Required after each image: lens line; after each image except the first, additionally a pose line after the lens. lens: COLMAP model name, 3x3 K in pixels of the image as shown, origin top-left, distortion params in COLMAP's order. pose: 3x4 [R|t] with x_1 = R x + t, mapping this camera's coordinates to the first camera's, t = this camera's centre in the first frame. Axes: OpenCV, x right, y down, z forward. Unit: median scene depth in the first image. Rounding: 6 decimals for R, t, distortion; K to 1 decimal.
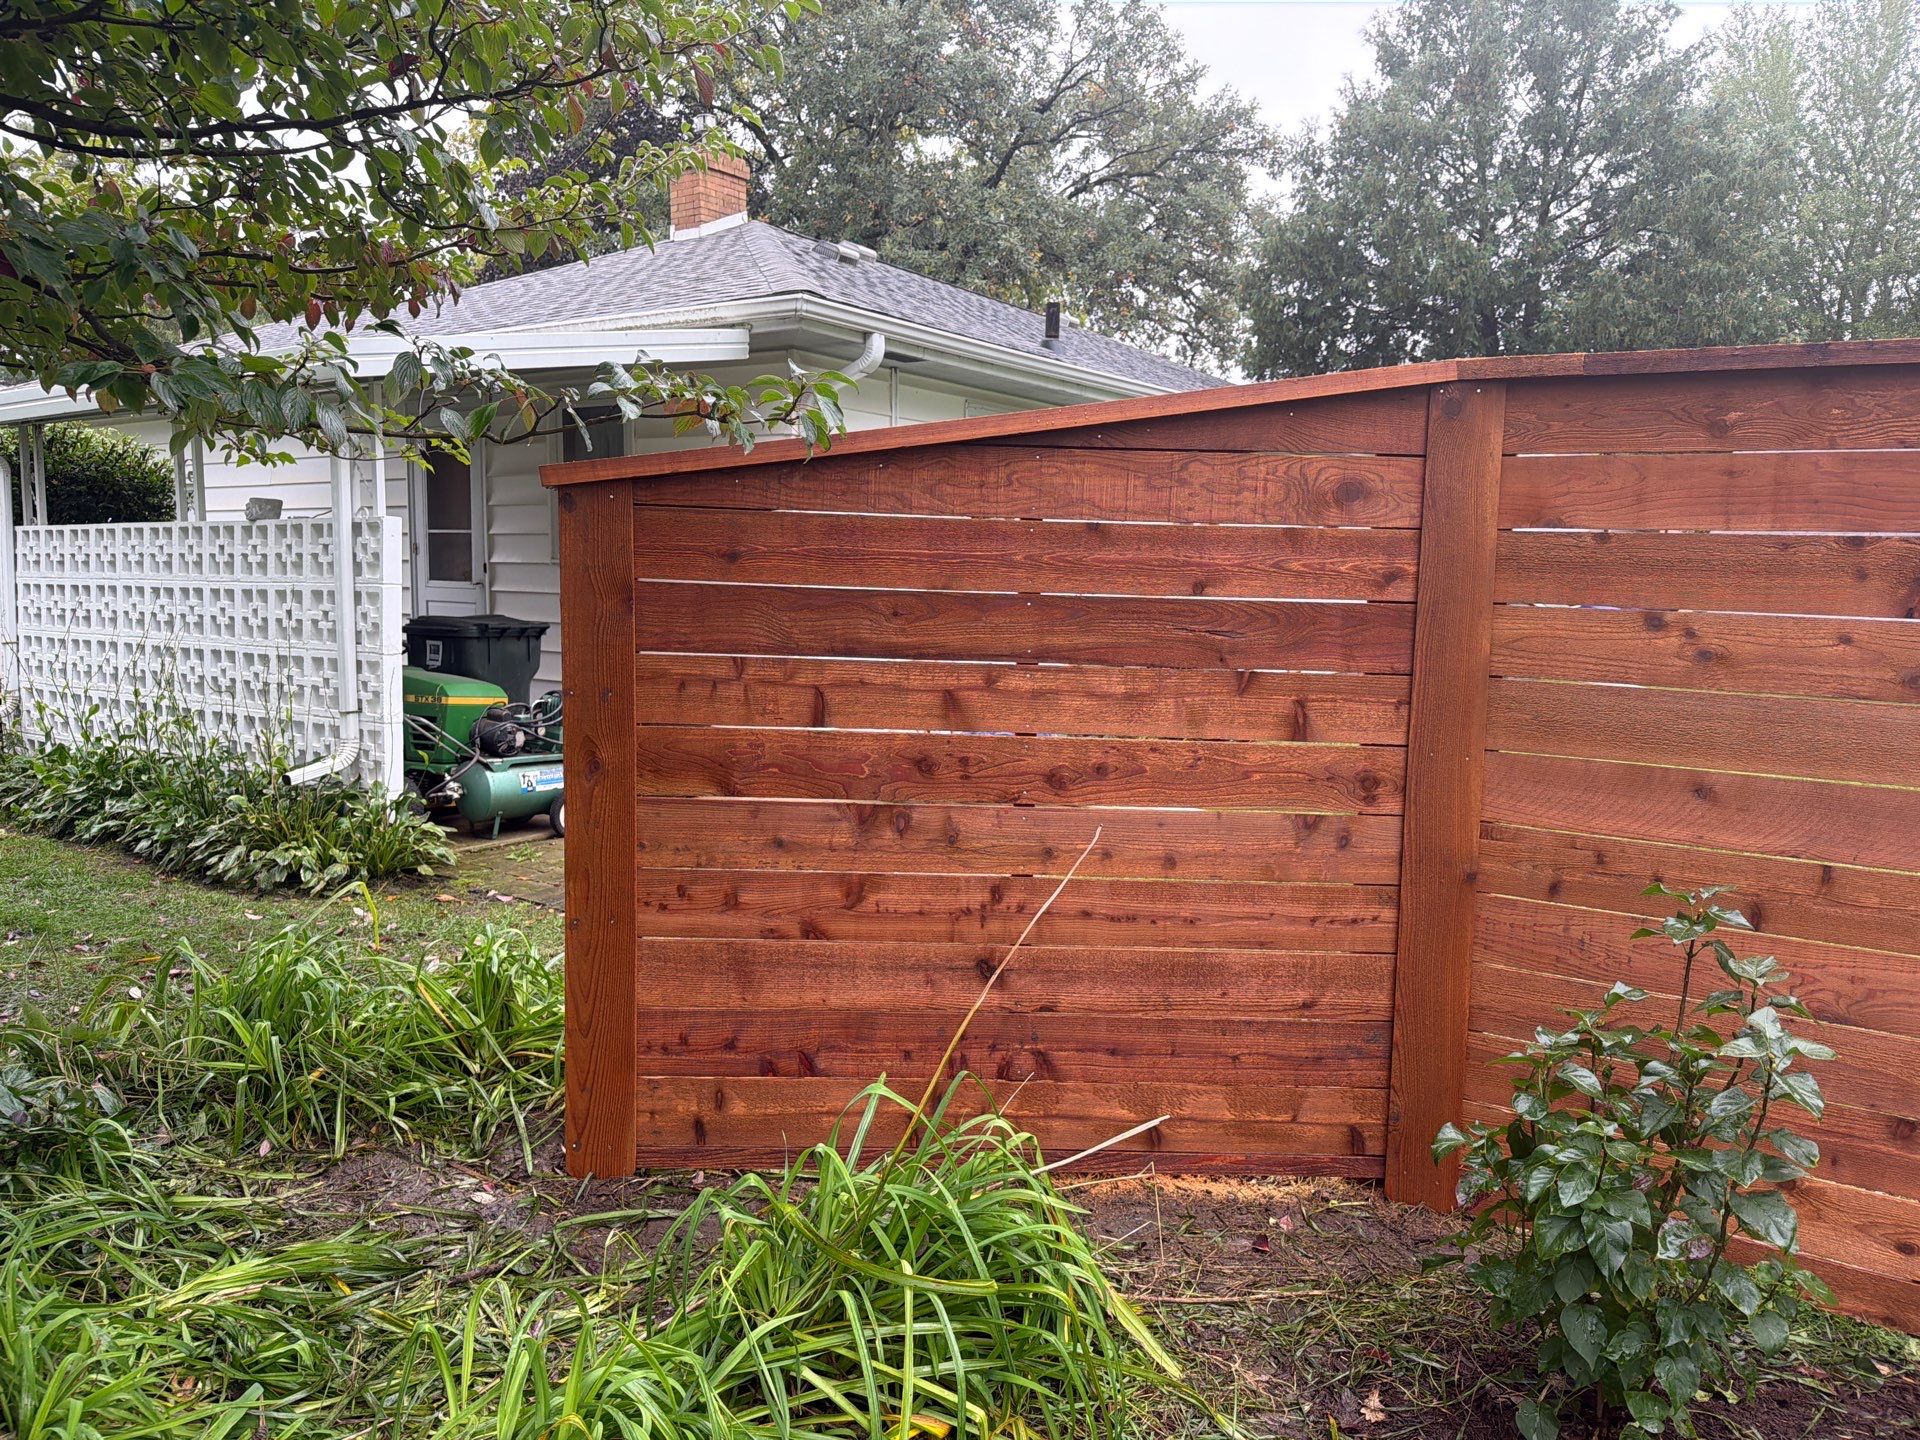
lens RADIAL K [[1283.2, 0, 948.5], [0, 1283.2, 734.8], [0, 0, 1]] dist [0.047231, -0.081885]
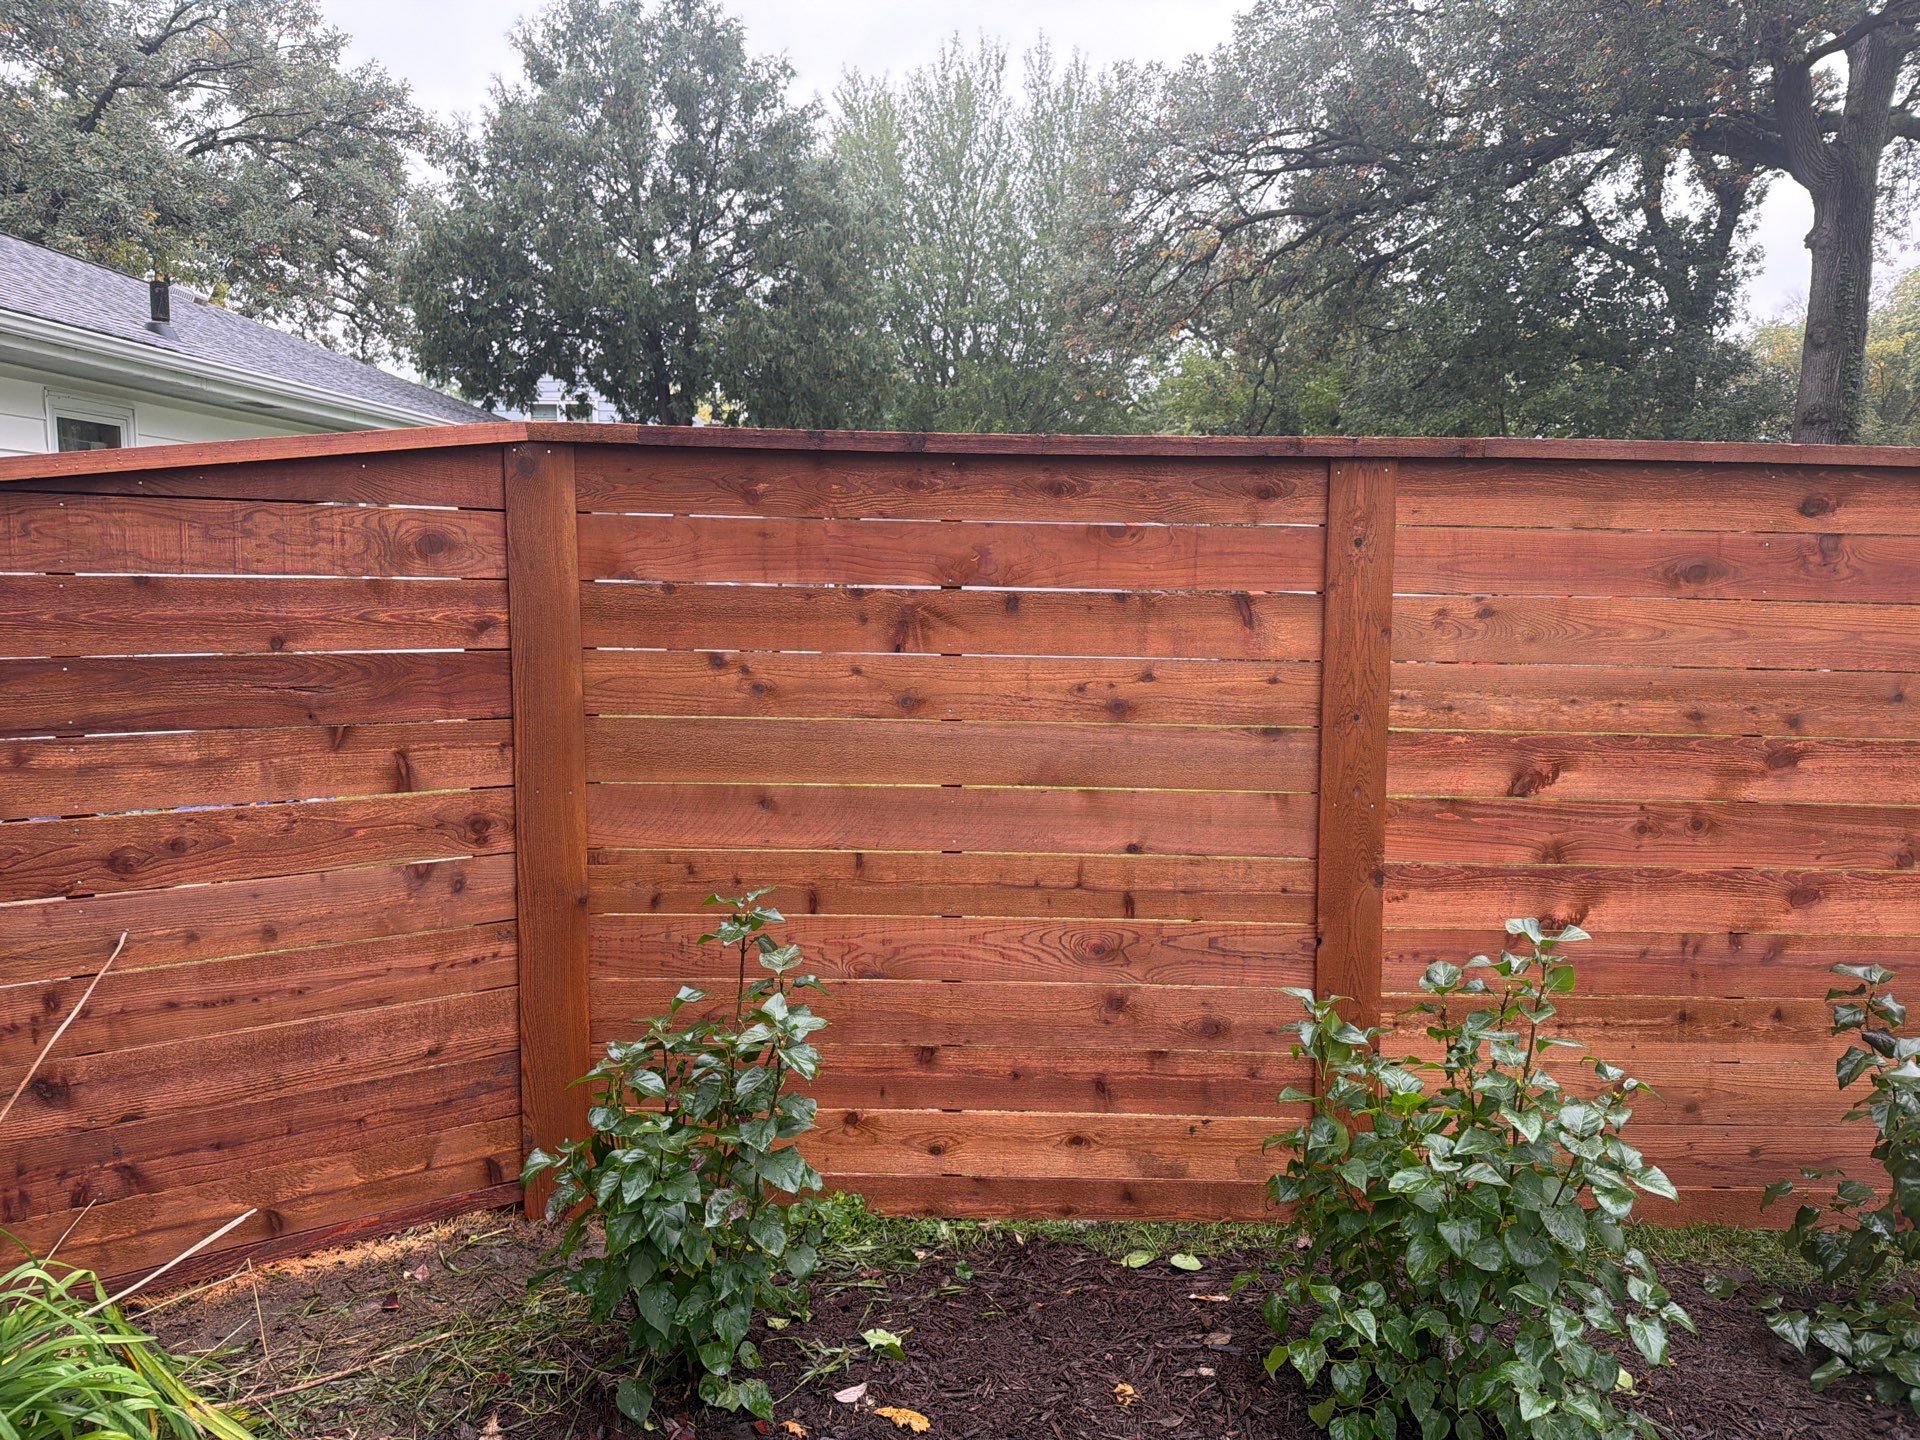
lens RADIAL K [[1283.2, 0, 948.5], [0, 1283.2, 734.8], [0, 0, 1]] dist [0.047231, -0.081885]
pose [[0.835963, -0.078809, 0.543097, 0.085255], [0.073907, 0.996787, 0.030882, -0.039392], [-0.543786, 0.014322, 0.839102, -0.073390]]
